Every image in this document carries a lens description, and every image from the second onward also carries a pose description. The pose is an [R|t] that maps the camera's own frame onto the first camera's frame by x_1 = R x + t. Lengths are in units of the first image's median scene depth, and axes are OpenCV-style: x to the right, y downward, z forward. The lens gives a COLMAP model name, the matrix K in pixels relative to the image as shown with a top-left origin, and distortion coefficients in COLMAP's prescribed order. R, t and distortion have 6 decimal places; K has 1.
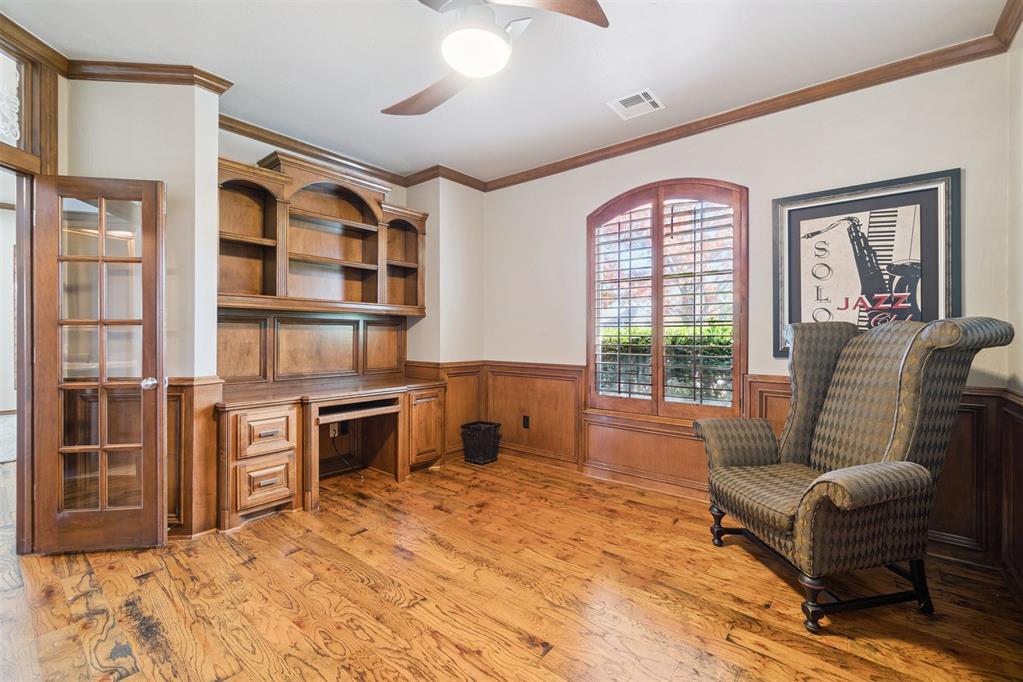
lens RADIAL K [[439.4, 0, 513.6], [0, 439.4, 334.7], [0, 0, 1]] dist [-0.003186, 0.000777]
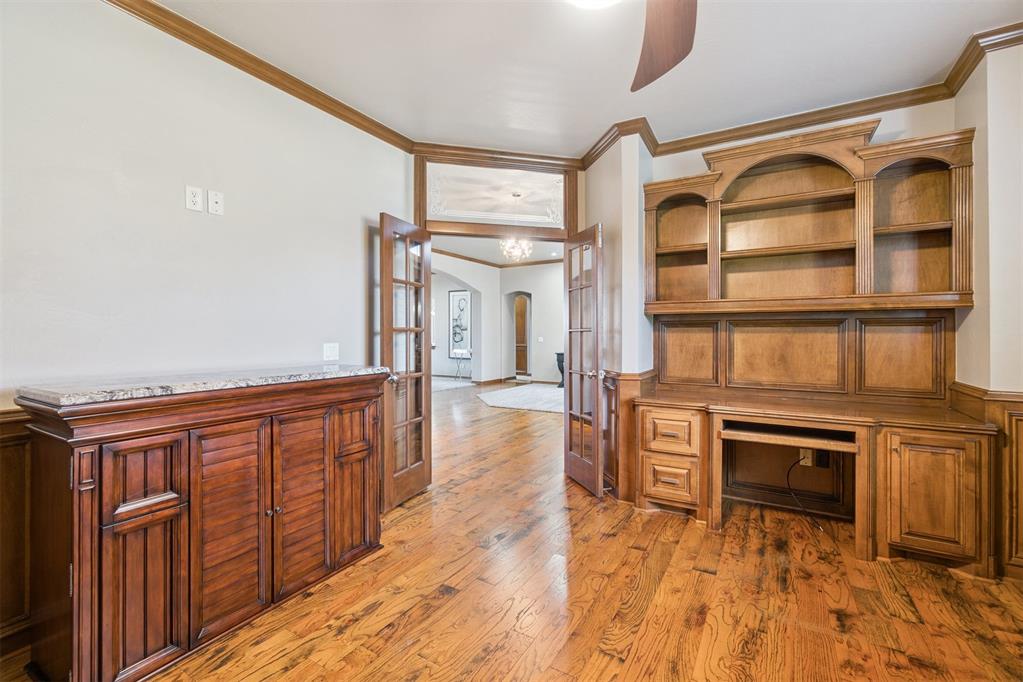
lens RADIAL K [[439.4, 0, 513.6], [0, 439.4, 334.7], [0, 0, 1]] dist [-0.003186, 0.000777]
pose [[0.141820, -0.002304, -0.989890, 0.393045], [0.002136, 0.999996, -0.002022, -0.008421], [0.989890, -0.001827, 0.141825, 0.452813]]
